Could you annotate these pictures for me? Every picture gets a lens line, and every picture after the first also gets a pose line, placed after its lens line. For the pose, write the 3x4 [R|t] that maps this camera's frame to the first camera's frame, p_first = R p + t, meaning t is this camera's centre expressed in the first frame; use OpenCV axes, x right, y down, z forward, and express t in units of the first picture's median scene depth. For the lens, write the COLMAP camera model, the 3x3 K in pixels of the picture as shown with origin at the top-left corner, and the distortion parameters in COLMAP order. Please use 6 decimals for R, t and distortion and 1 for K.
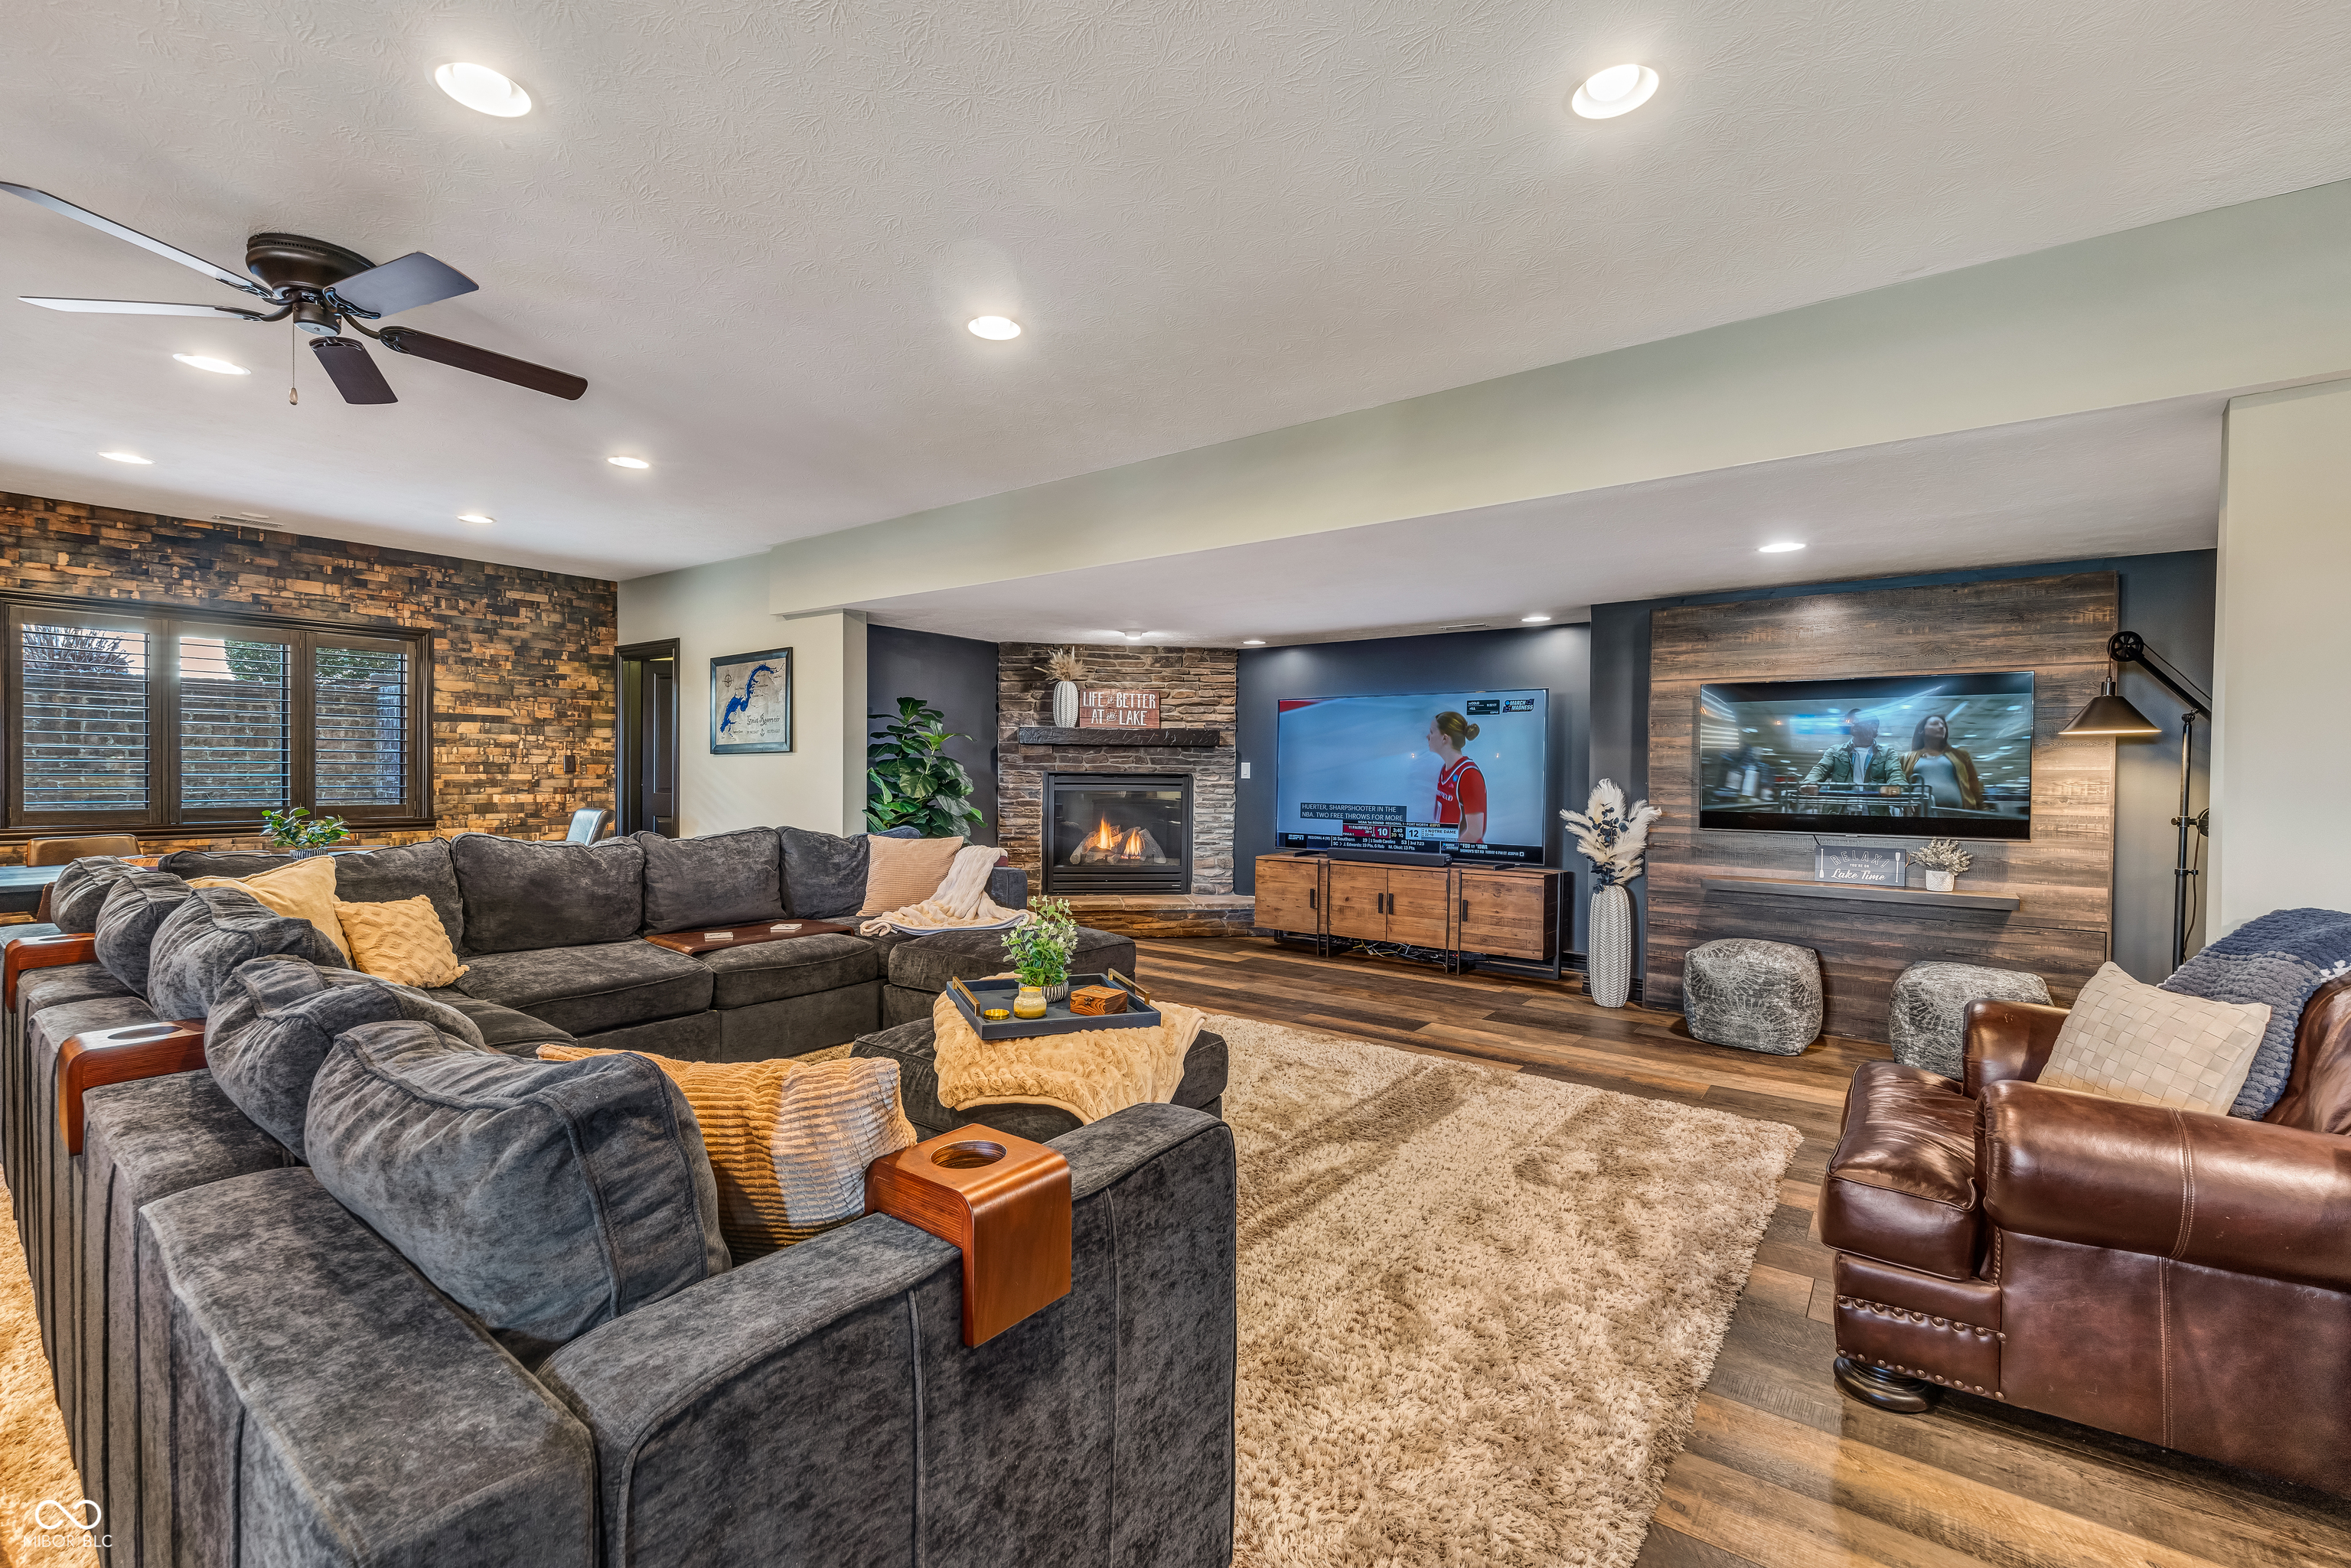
lens RADIAL K [[1024.3, 0, 1167.9], [0, 1024.3, 788.2], [0, 0, 1]] dist [0.037748, -0.000264]
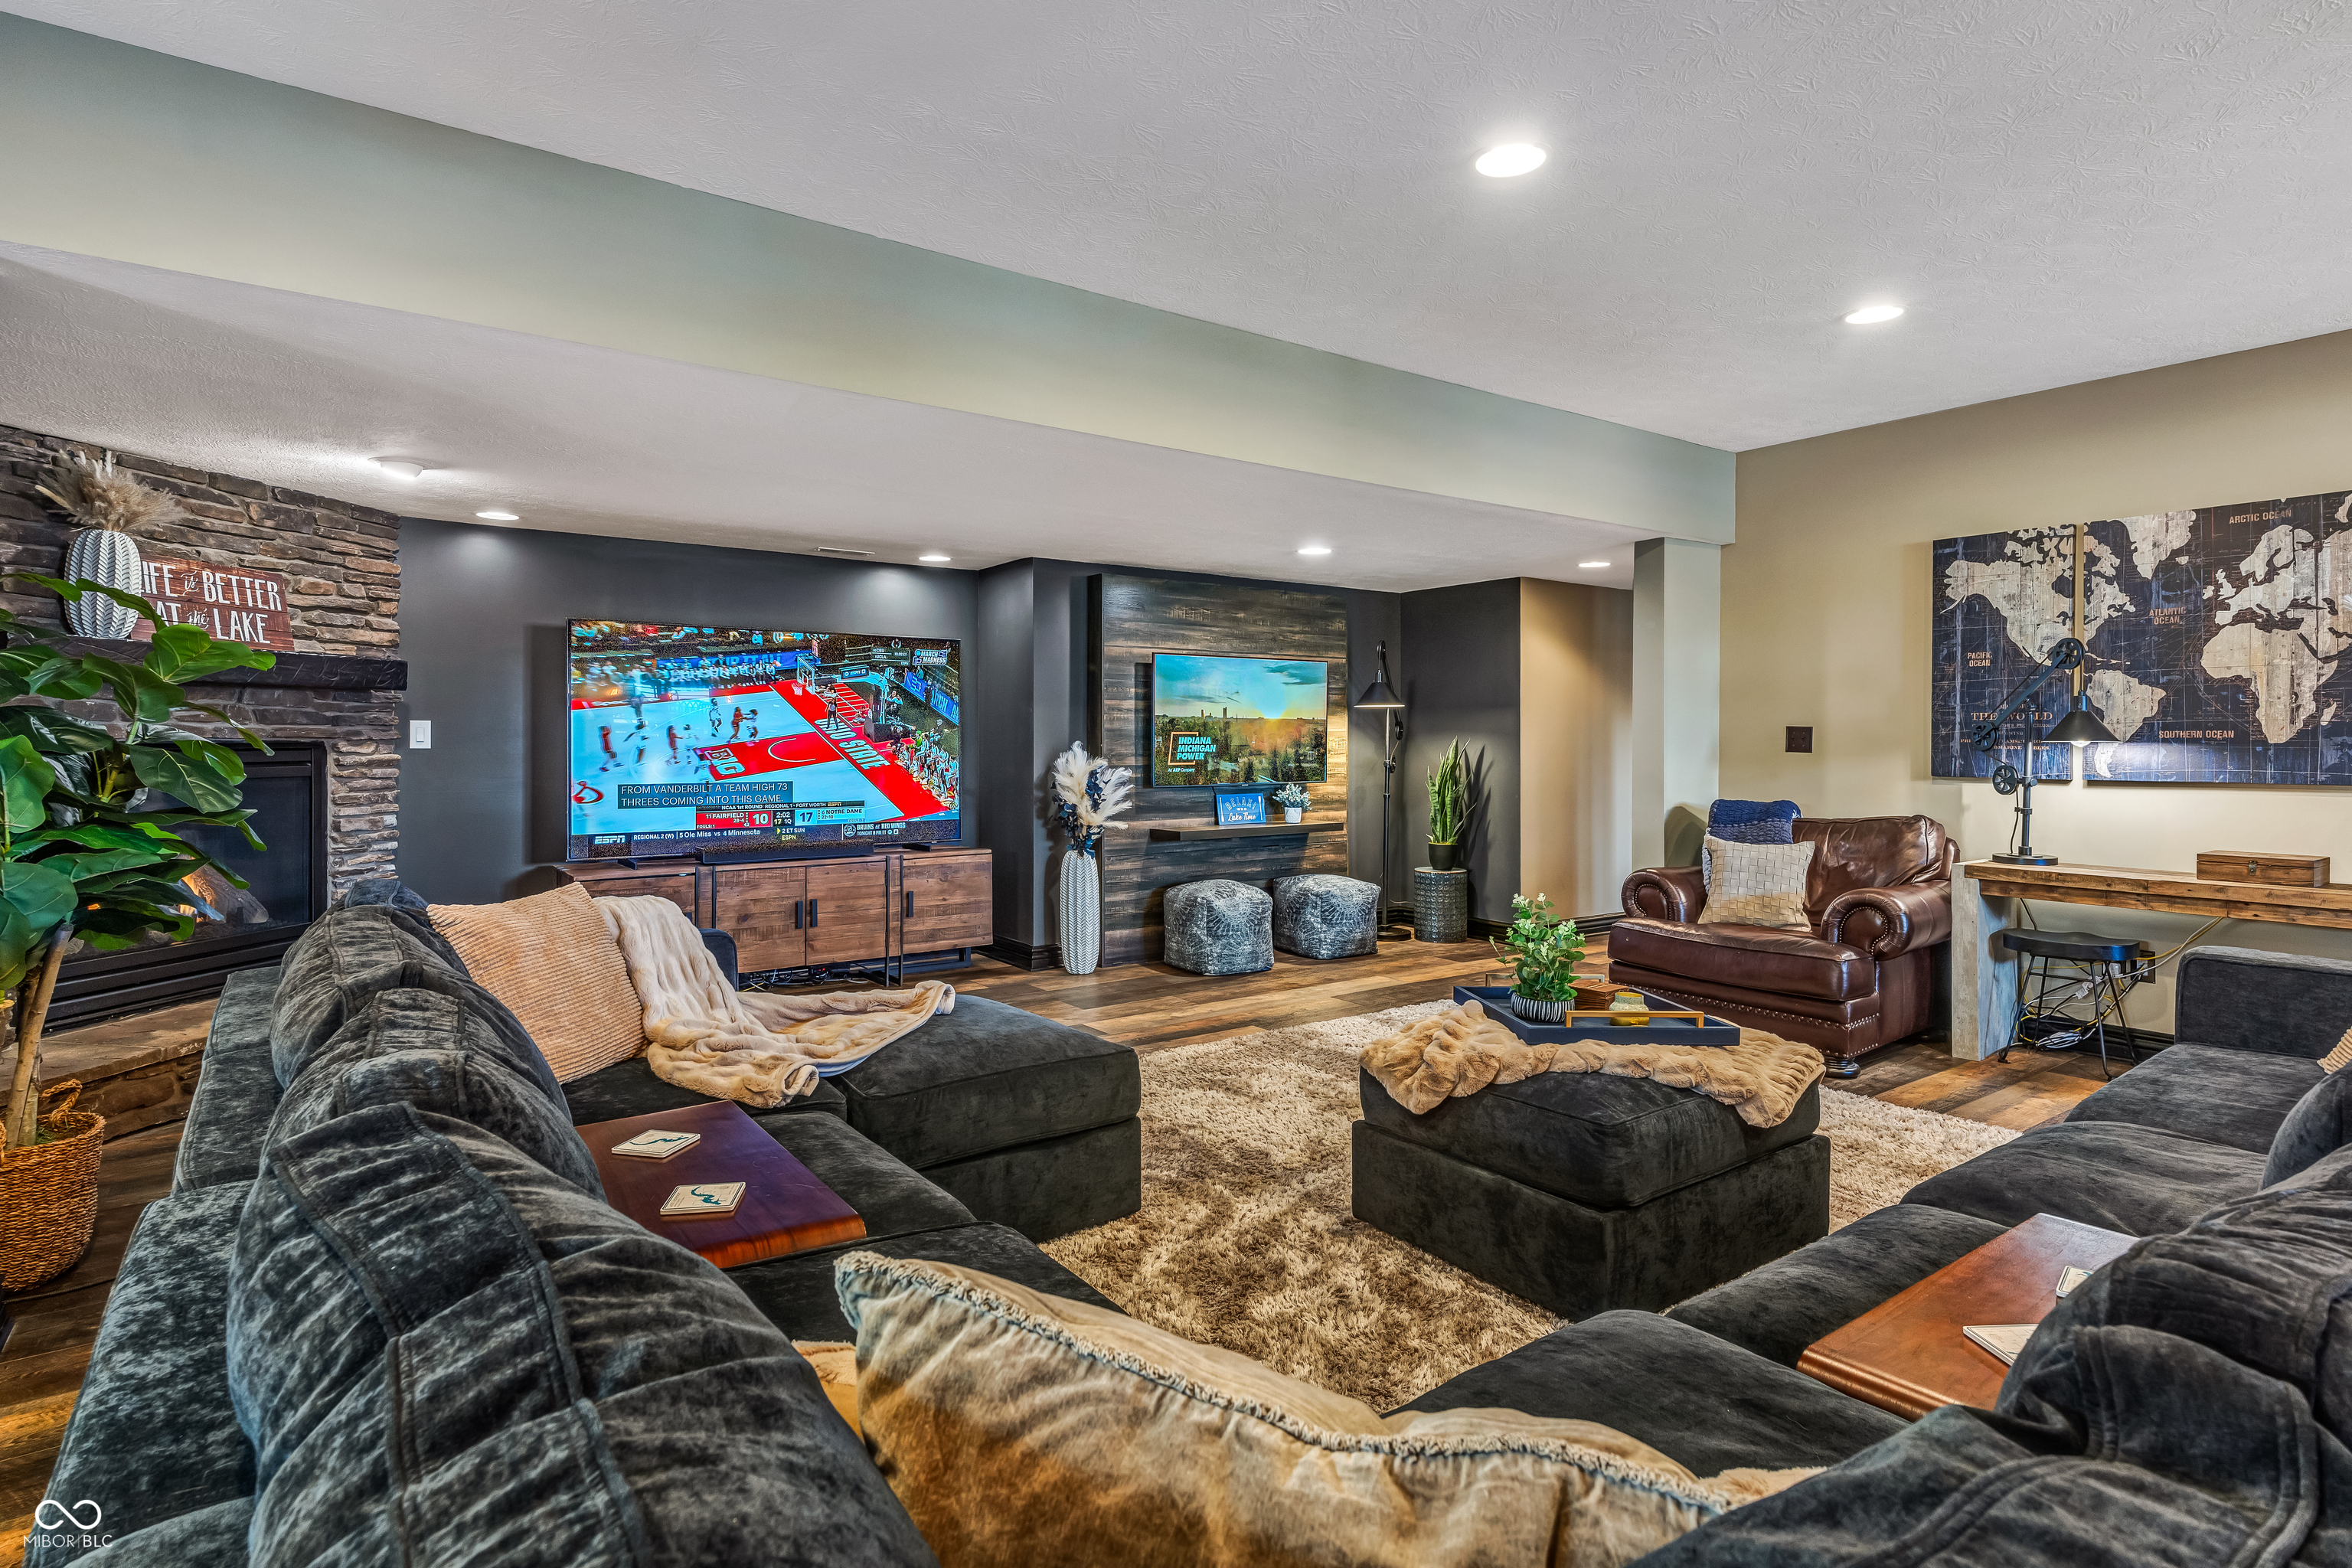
lens RADIAL K [[1230.4, 0, 1177.4], [0, 1230.4, 767.3], [0, 0, 1]] dist [0.001207, 0.000123]
pose [[0.271753, -0.029176, 0.961925, -0.644679], [0.019856, 0.999498, 0.024706, -0.010971], [-0.962162, 0.012386, 0.272196, 0.573637]]
